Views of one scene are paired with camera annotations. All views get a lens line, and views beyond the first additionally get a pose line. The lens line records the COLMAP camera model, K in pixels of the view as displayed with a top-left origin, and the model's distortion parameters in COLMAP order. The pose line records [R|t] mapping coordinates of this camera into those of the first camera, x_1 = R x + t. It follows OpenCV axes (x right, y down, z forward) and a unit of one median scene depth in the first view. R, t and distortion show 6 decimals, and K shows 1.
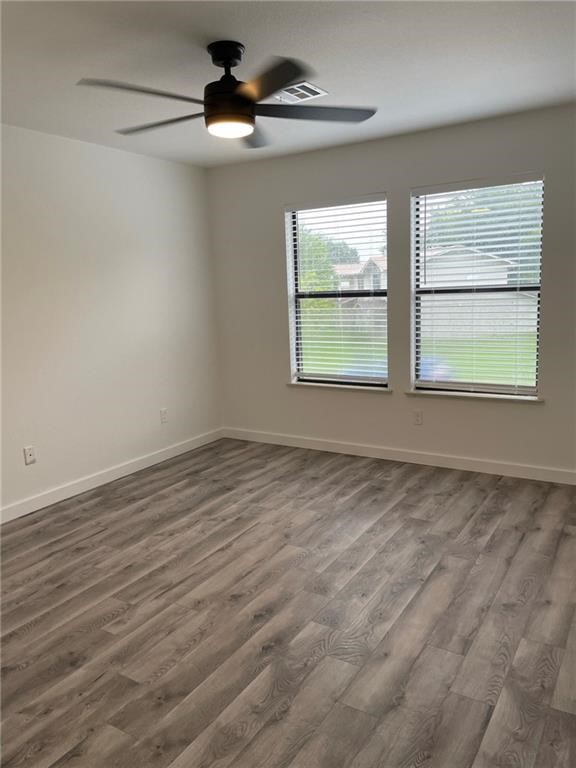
lens RADIAL K [[574.5, 0, 293.4], [0, 574.5, 381.2], [0, 0, 1]] dist [0.044945, -0.054356]
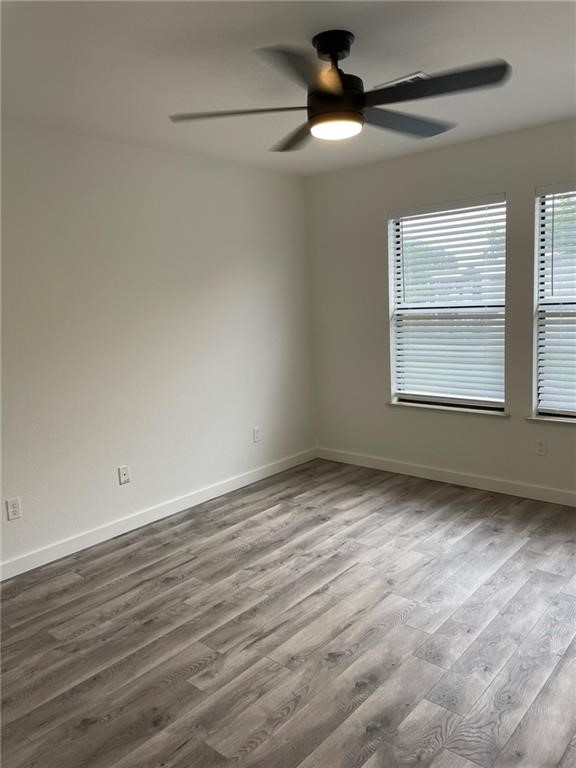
lens RADIAL K [[574.5, 0, 282.6], [0, 574.5, 377.8], [0, 0, 1]] dist [0.044945, -0.054356]
pose [[0.984424, 0.012014, -0.175400, -0.024422], [-0.015607, 0.999695, -0.019123, -0.029630], [0.175116, 0.021563, 0.984312, 0.098217]]
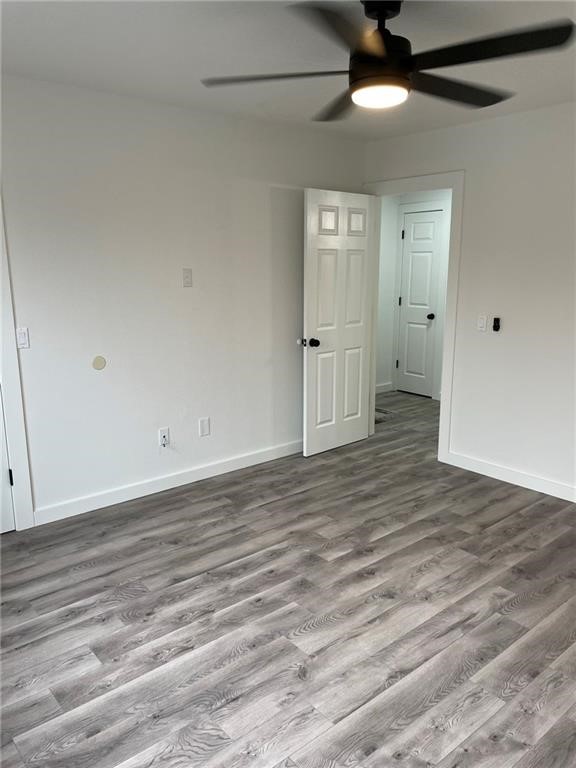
lens RADIAL K [[574.5, 0, 284.9], [0, 574.5, 389.6], [0, 0, 1]] dist [0.044945, -0.054356]
pose [[-0.947162, -0.027685, 0.319558, -0.216577], [0.091955, 0.931013, 0.353212, -0.298858], [-0.307291, 0.363934, -0.879275, 1.638673]]
